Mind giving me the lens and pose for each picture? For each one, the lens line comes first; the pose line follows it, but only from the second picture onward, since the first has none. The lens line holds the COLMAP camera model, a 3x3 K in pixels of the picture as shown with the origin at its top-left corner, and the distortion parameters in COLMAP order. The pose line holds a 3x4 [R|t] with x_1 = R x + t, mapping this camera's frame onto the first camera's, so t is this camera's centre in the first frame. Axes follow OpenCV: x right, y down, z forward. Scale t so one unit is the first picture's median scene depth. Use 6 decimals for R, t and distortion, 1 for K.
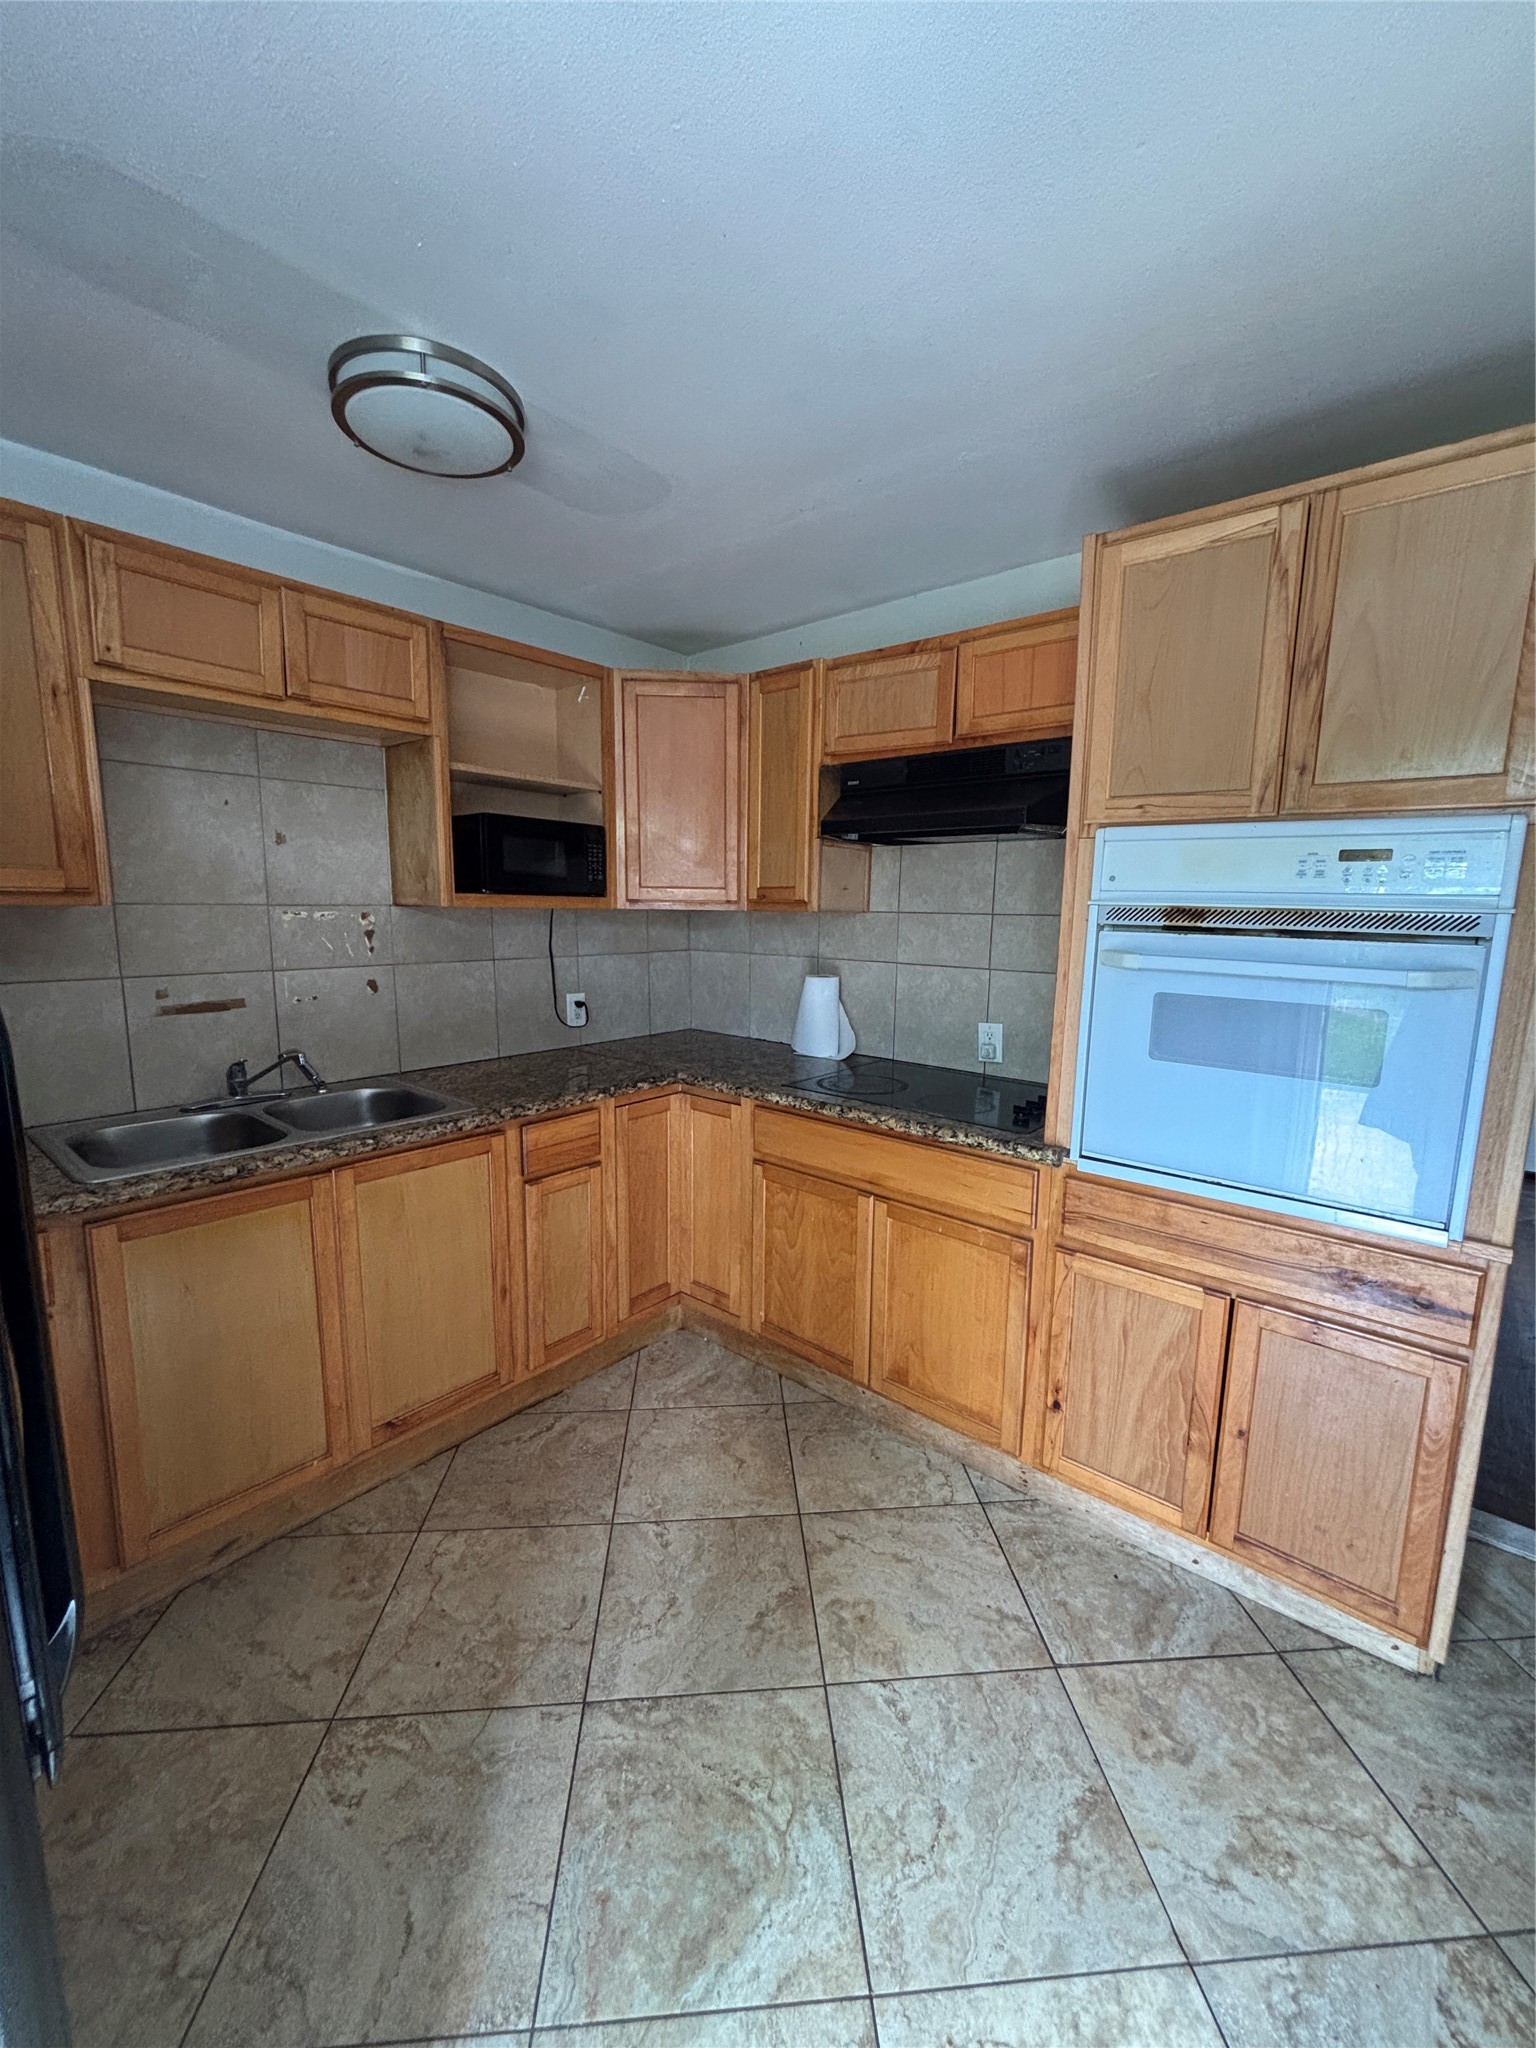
lens RADIAL K [[826.1, 0, 794.8], [0, 826.1, 1021.9], [0, 0, 1]] dist [-0.003166, 0.001123]
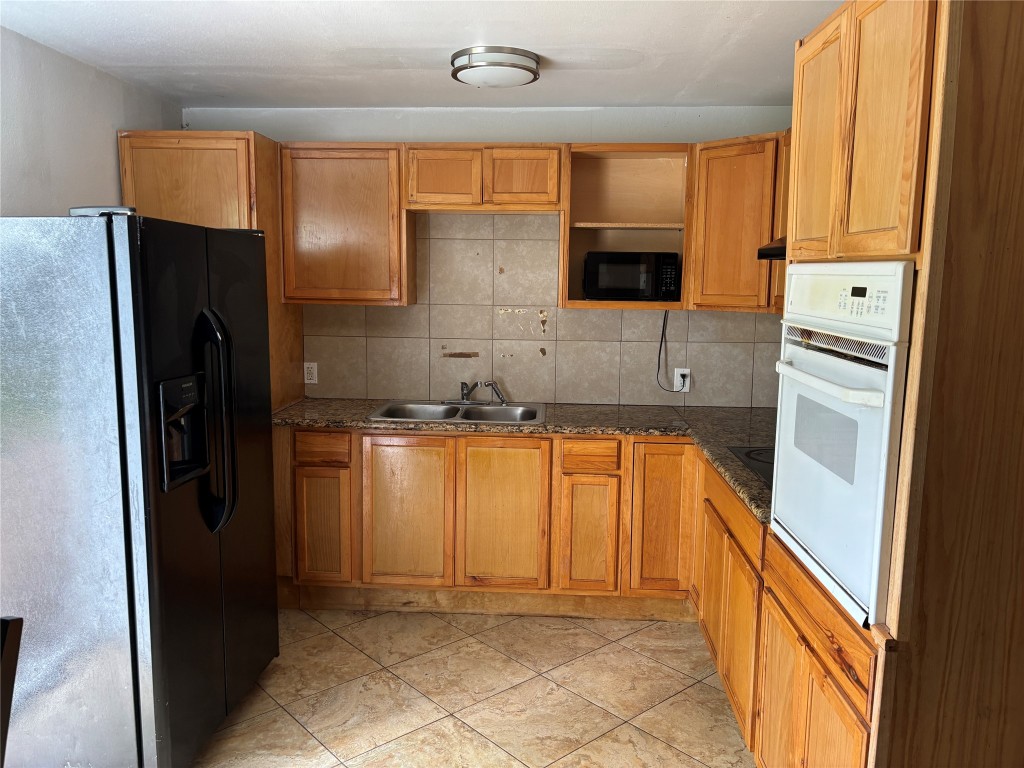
lens RADIAL K [[790.9, 0, 510.9], [0, 790.9, 388.0], [0, 0, 1]] dist [0.066911, -0.077126]
pose [[0.596885, 0.106211, -0.795266, 0.925049], [-0.118640, 0.991987, 0.043439, -0.037293], [0.793507, 0.068422, 0.604703, -0.072934]]
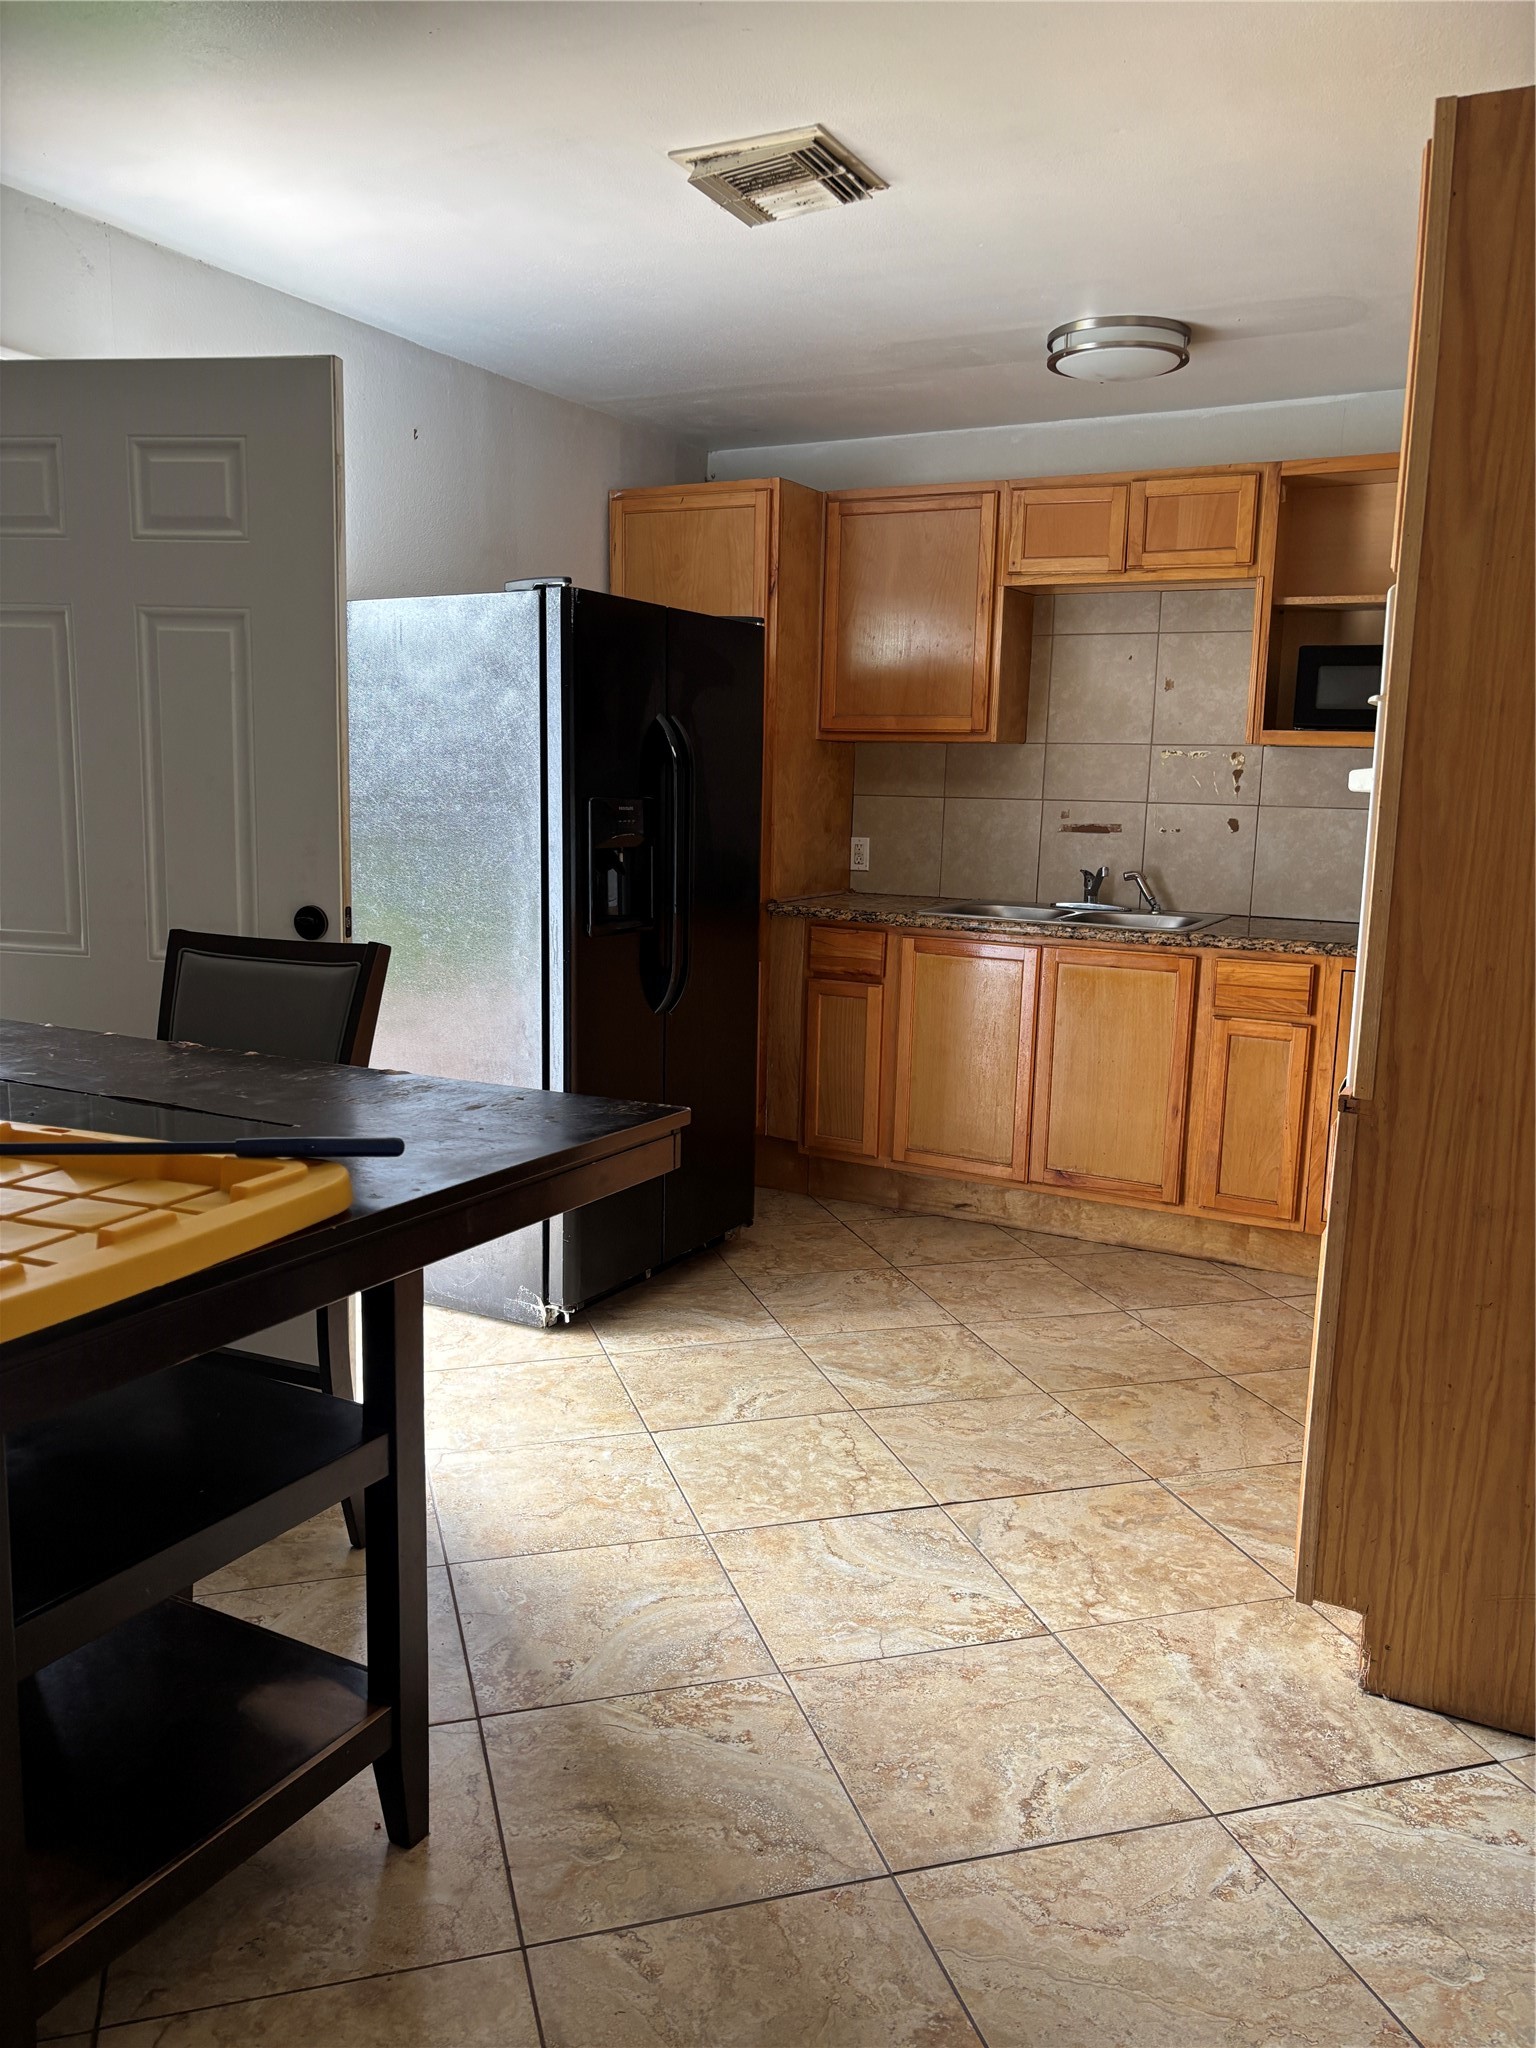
lens RADIAL K [[1581.9, 0, 748.9], [0, 1581.9, 1036.4], [0, 0, 1]] dist [0.066911, -0.077126]
pose [[0.205341, 0.158634, -0.965749, 1.533538], [-0.157781, 0.979234, 0.127301, 0.065386], [0.965888, 0.126237, 0.226106, 0.011731]]
